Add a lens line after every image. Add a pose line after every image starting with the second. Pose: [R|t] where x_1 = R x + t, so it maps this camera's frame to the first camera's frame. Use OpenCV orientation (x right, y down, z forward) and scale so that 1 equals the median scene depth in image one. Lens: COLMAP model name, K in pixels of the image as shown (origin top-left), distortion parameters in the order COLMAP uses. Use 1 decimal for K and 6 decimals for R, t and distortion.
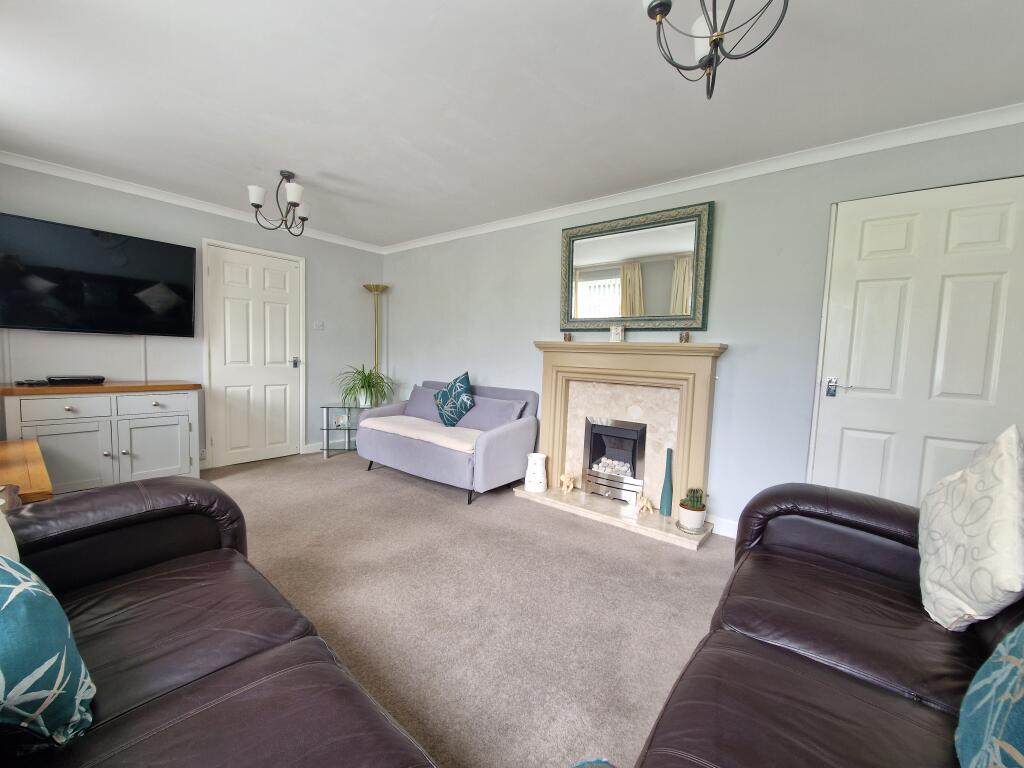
lens RADIAL K [[417.2, 0, 510.1], [0, 417.2, 387.6], [0, 0, 1]] dist [-0.000694, -0.000595]
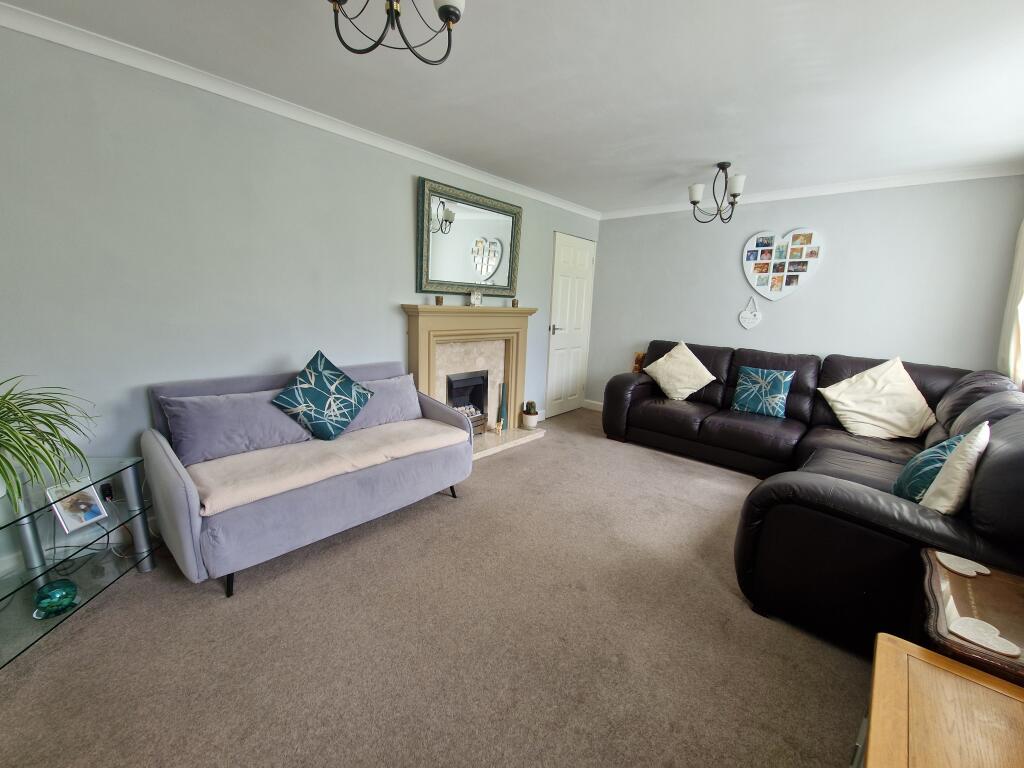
lens RADIAL K [[417.2, 0, 510.1], [0, 417.2, 387.6], [0, 0, 1]] dist [-0.000694, -0.000595]
pose [[0.059473, -0.233068, 0.970640, -0.889449], [0.048461, 0.971889, 0.230399, -0.145079], [-0.997053, 0.033336, 0.069096, 0.798617]]
